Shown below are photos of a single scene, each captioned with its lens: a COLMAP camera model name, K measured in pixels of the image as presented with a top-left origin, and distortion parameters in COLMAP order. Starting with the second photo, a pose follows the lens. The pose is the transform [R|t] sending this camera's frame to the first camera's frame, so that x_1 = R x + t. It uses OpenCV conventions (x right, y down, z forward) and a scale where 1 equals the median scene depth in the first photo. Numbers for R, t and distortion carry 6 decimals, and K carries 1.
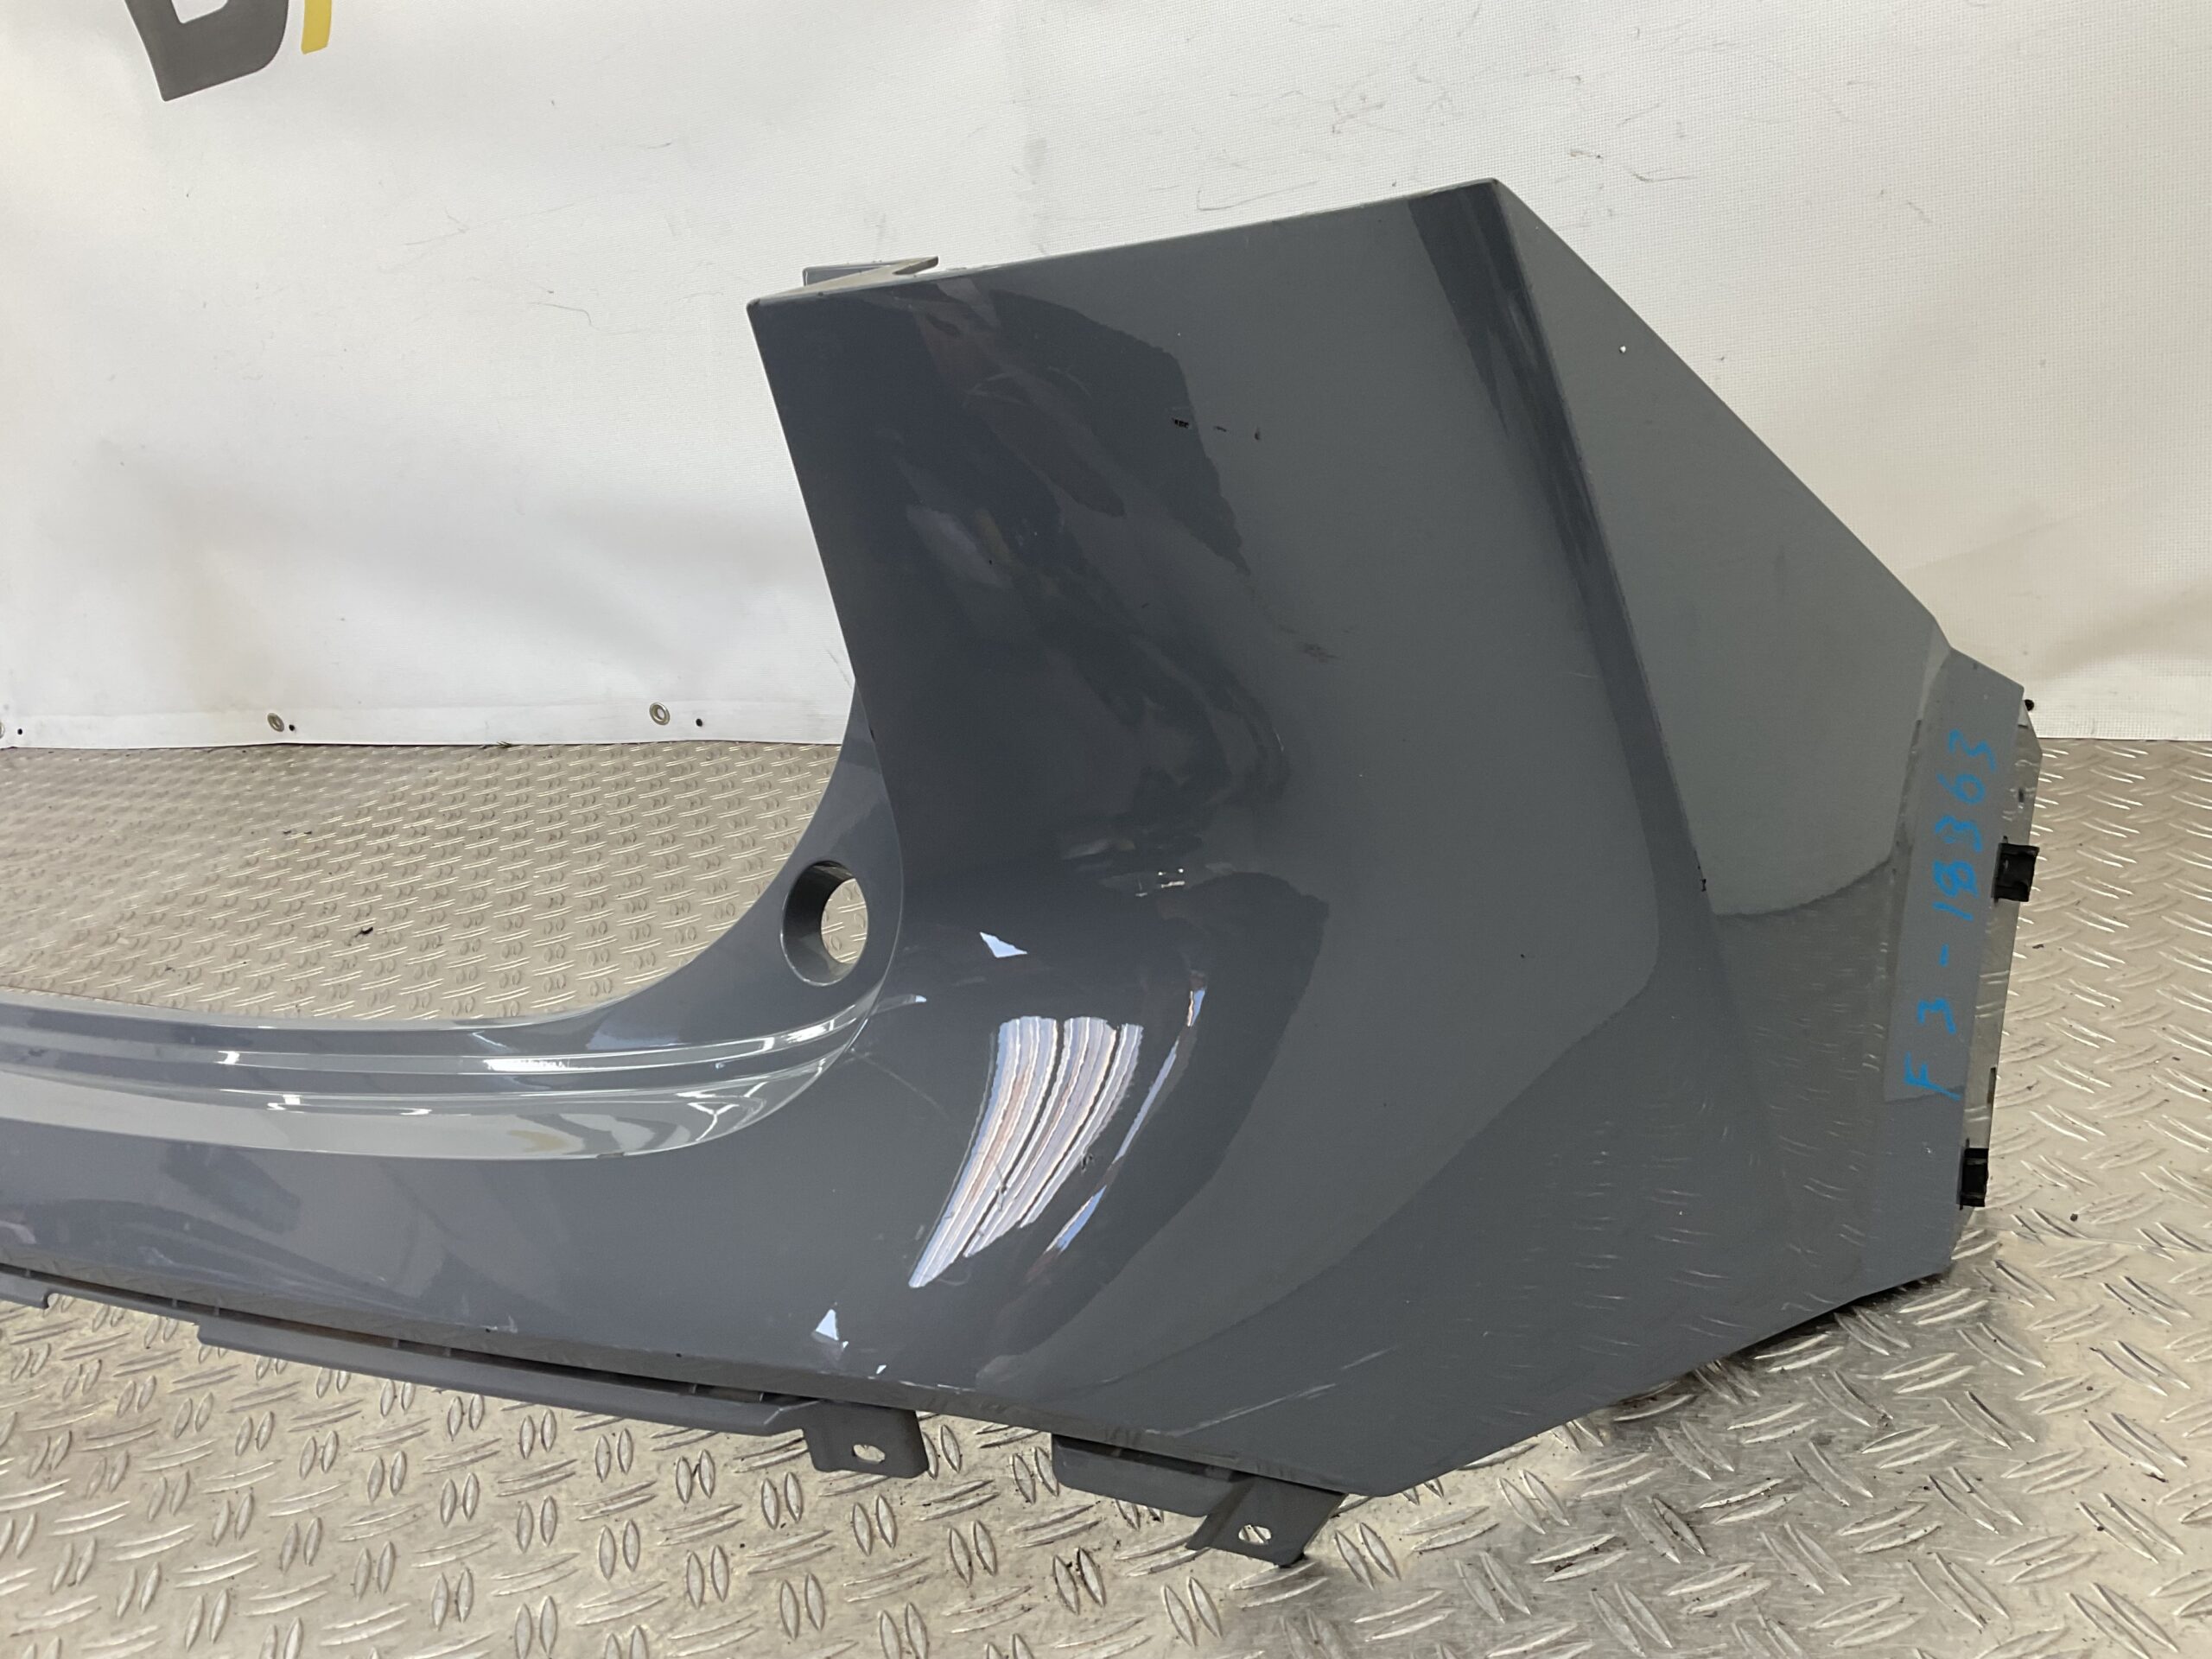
lens RADIAL K [[1715.1, 0, 1106.0], [0, 1715.1, 829.5], [0, 0, 1]] dist [0.089046, -0.137099]
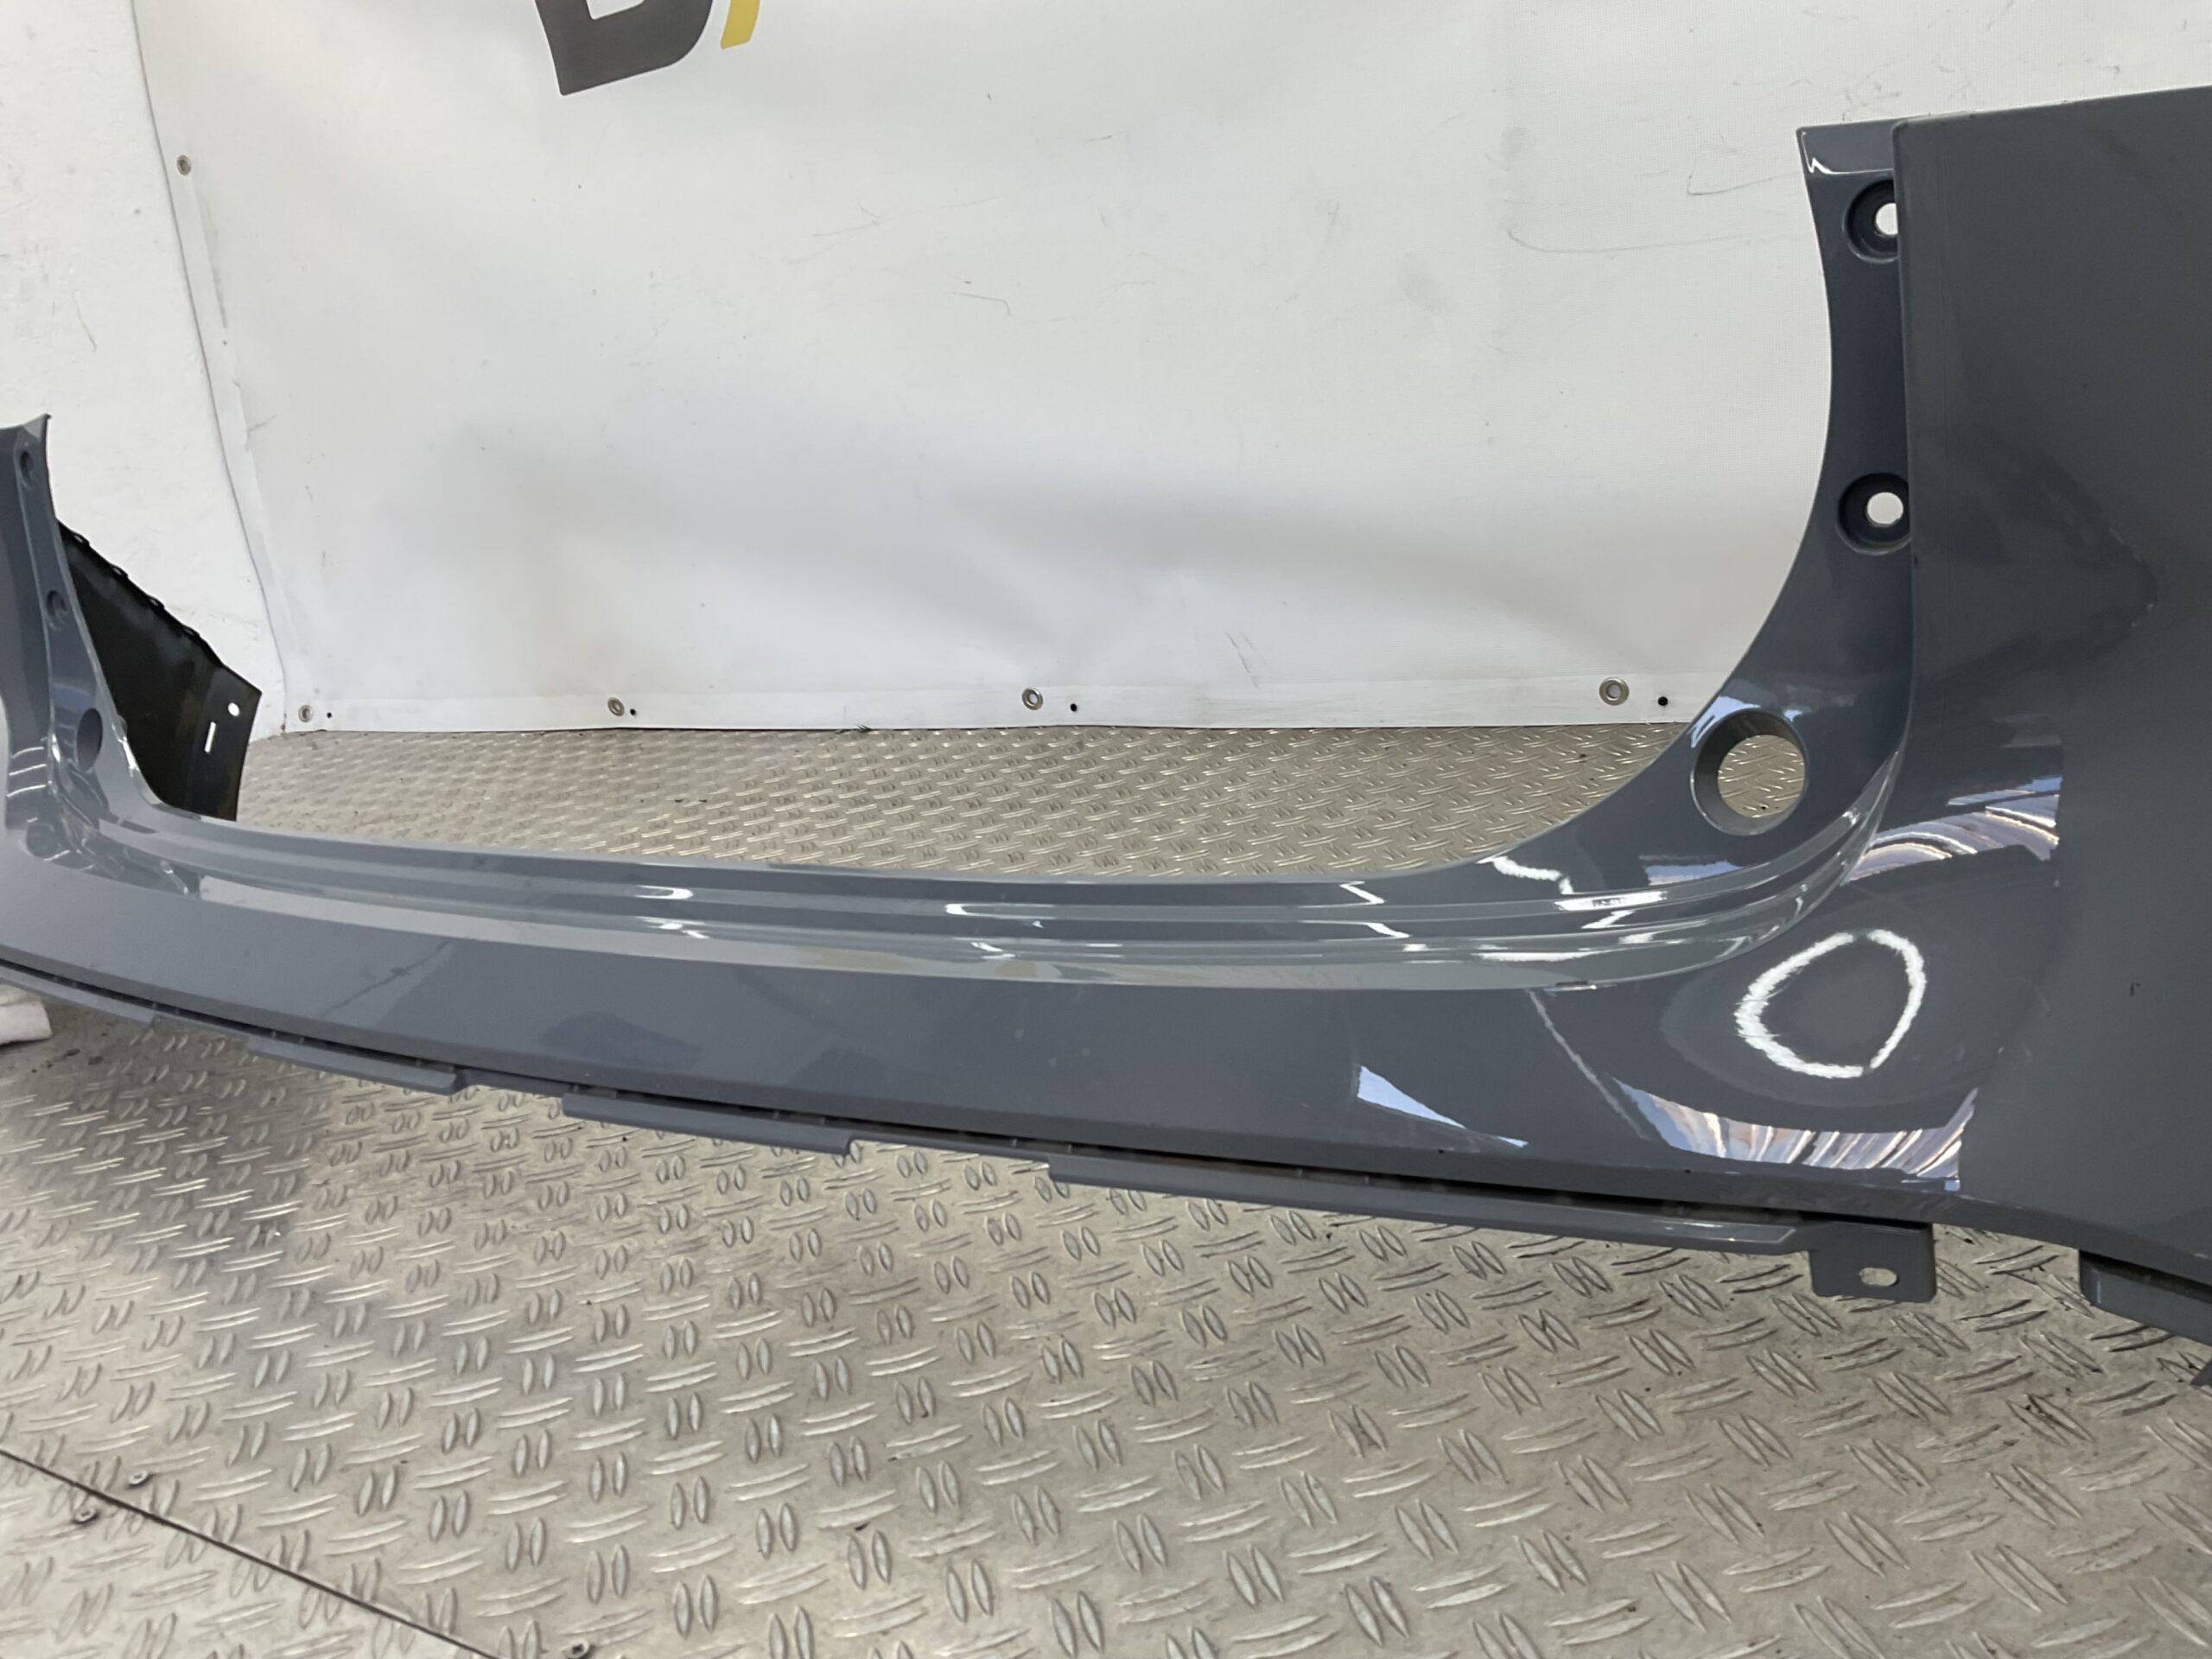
lens RADIAL K [[1715.1, 0, 1106.0], [0, 1715.1, 829.5], [0, 0, 1]] dist [0.089046, -0.137099]
pose [[0.999371, 0.032011, -0.015280, -0.207904], [-0.032707, 0.998324, -0.047743, 0.059922], [0.013726, 0.048213, 0.998743, -0.007488]]
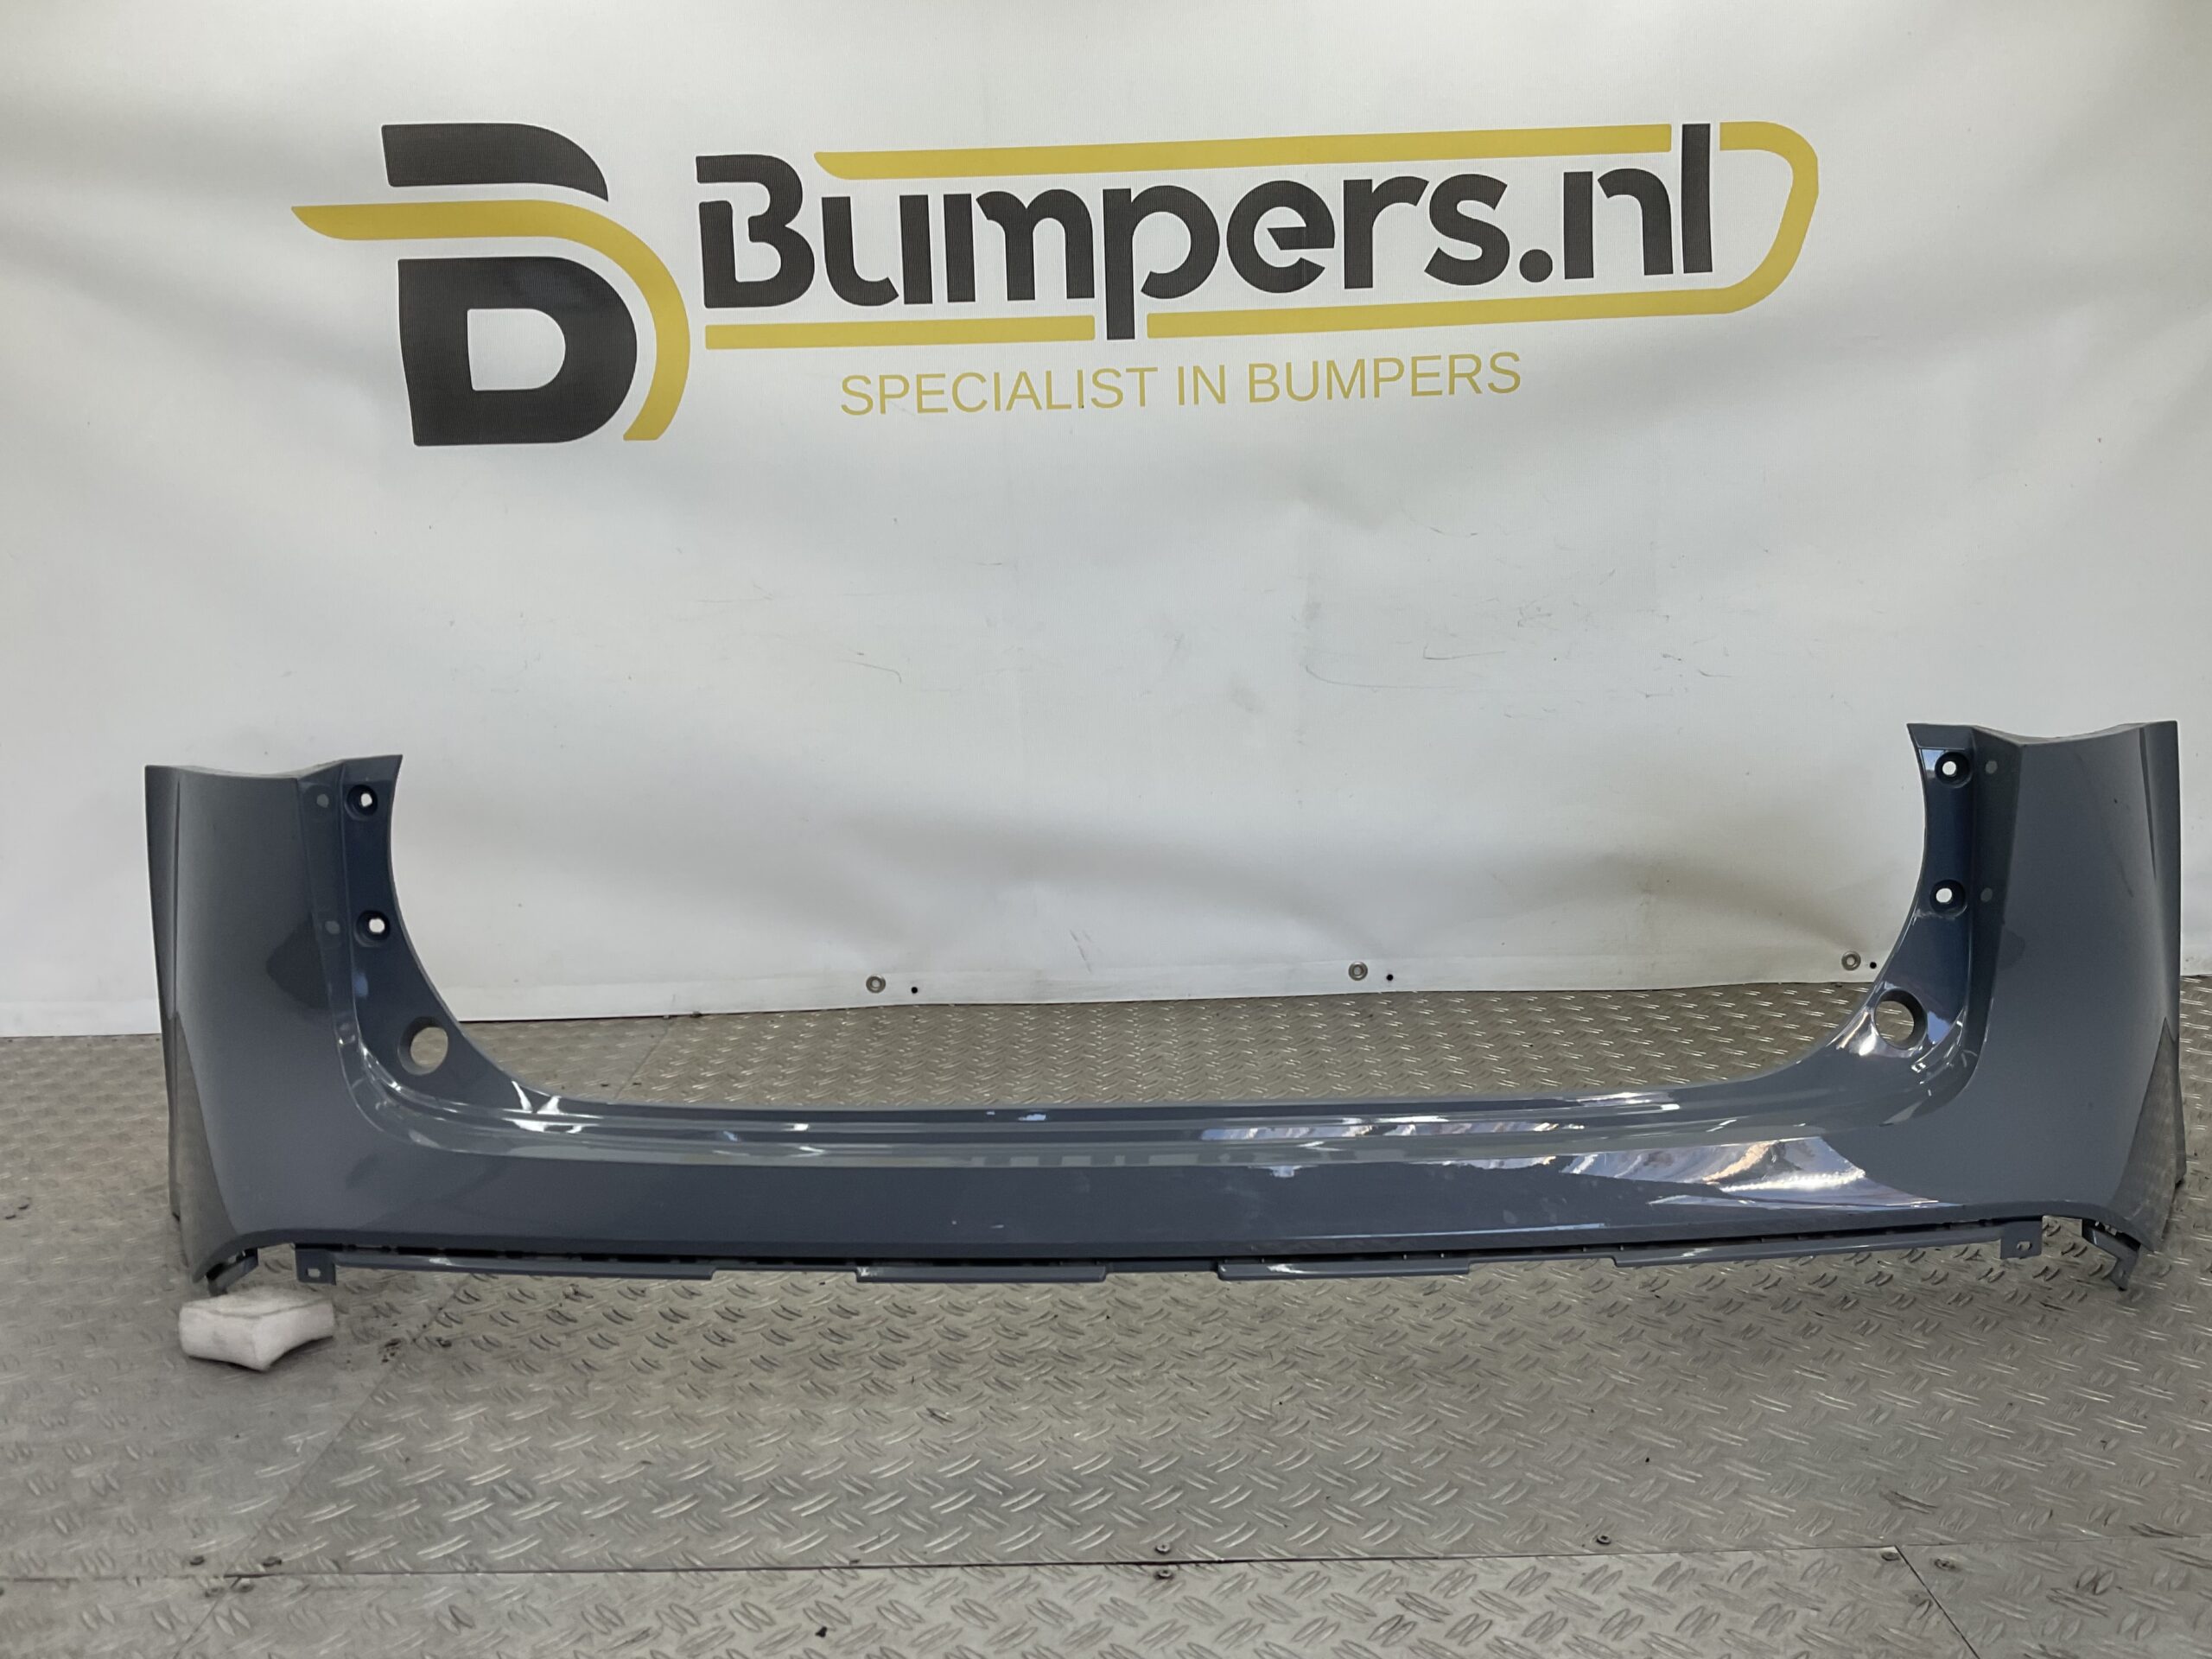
lens RADIAL K [[1715.1, 0, 1106.0], [0, 1715.1, 829.5], [0, 0, 1]] dist [0.089046, -0.137099]
pose [[0.865223, 0.050934, 0.498794, -0.770135], [0.052608, 0.980113, -0.191340, 0.071278], [-0.498620, 0.191792, 0.845336, -0.139599]]
